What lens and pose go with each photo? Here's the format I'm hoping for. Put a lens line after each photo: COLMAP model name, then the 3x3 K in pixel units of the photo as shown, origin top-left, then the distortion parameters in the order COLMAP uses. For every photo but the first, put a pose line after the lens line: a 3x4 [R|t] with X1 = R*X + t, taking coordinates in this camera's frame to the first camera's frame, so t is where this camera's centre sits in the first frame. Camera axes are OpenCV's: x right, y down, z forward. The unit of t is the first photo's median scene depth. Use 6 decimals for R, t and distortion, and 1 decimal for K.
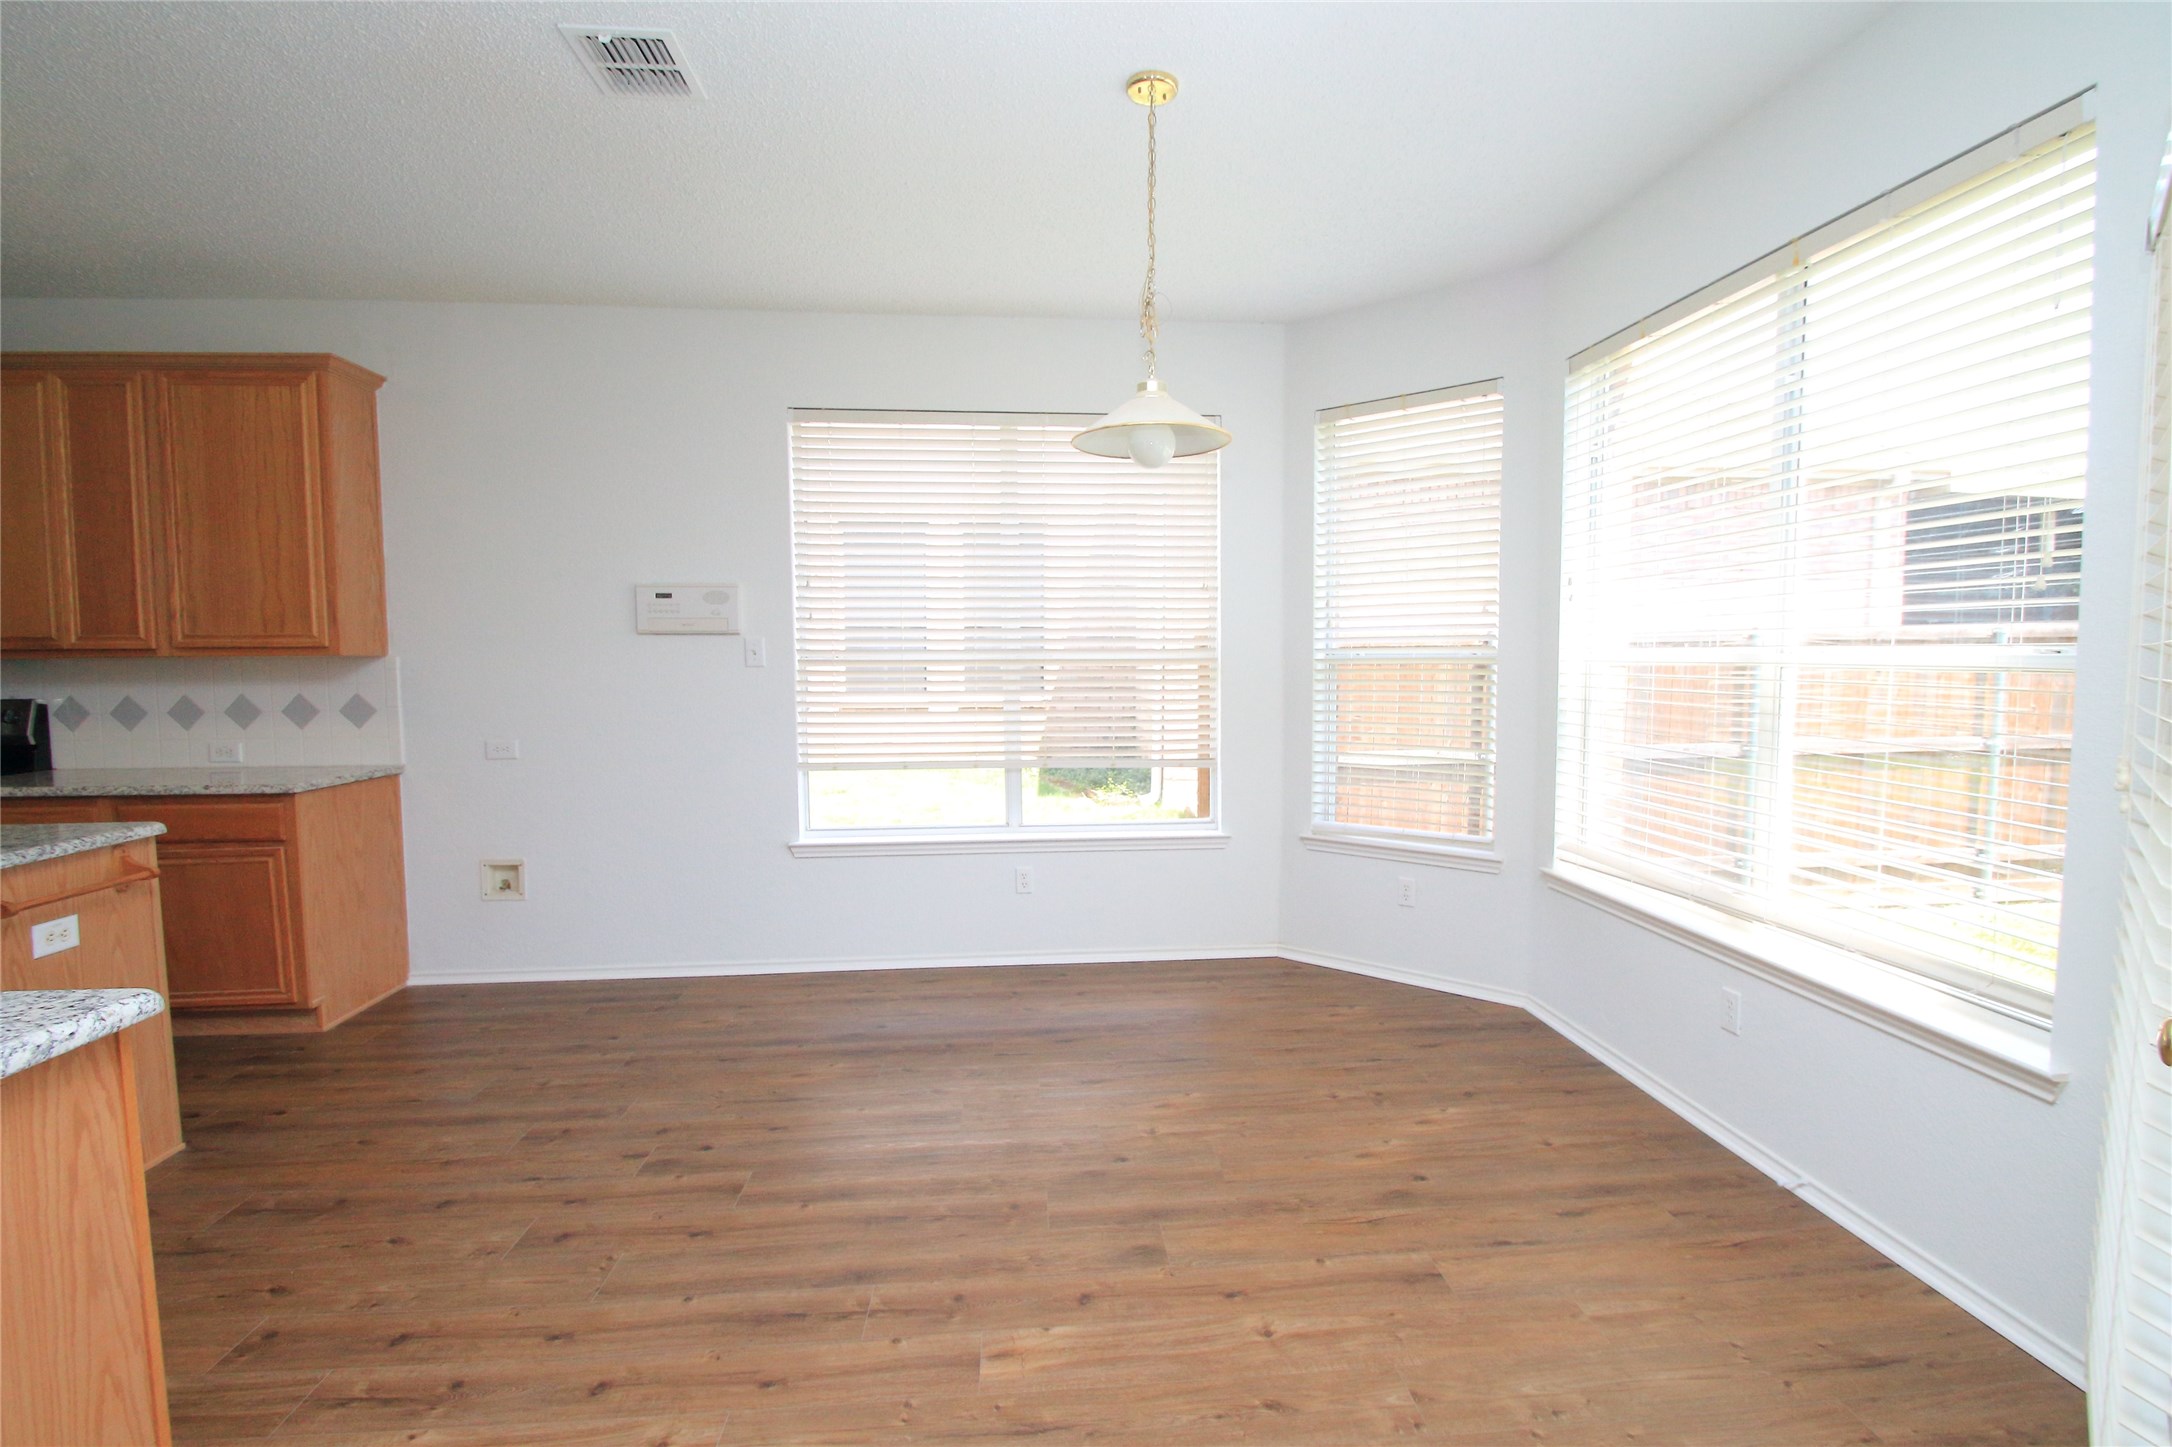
lens RADIAL K [[1036.5, 0, 1086.0], [0, 1036.5, 723.5], [0, 0, 1]] dist [0.001661, -0.000251]
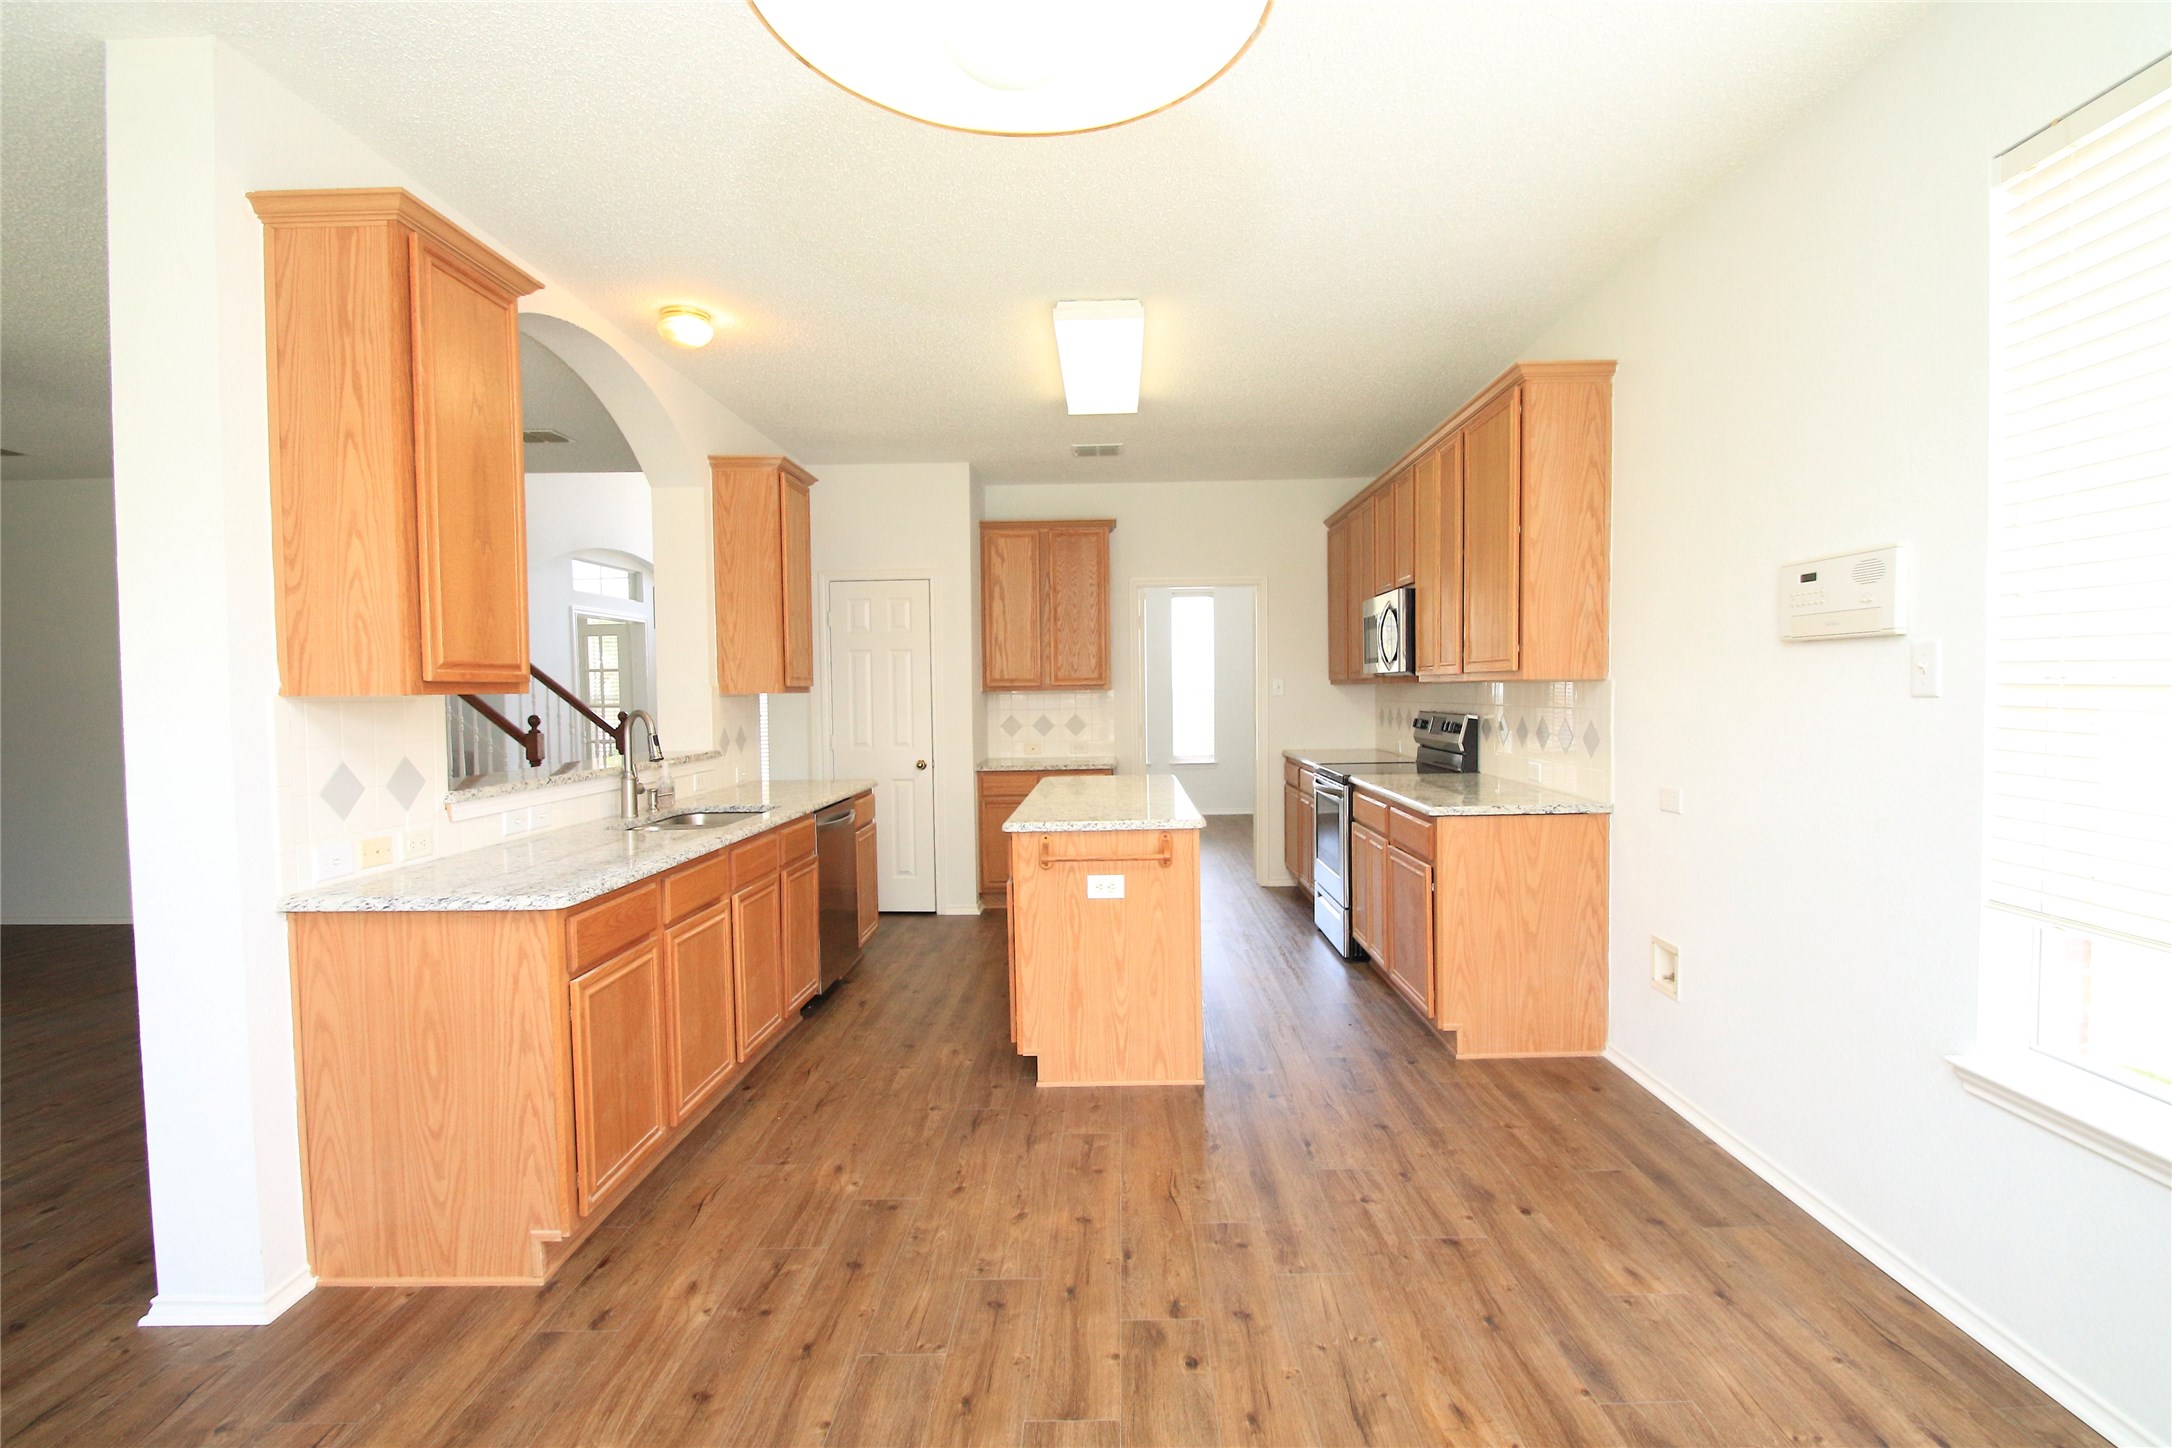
lens RADIAL K [[1034.6, 0, 1135.4], [0, 1034.6, 723.1], [0, 0, 1]] dist [0.000109, -0.000305]
pose [[-0.066333, 0.041138, -0.996949, 0.268521], [-0.047241, 0.997900, 0.044320, -0.054807], [0.996679, 0.050037, -0.064250, 0.765925]]
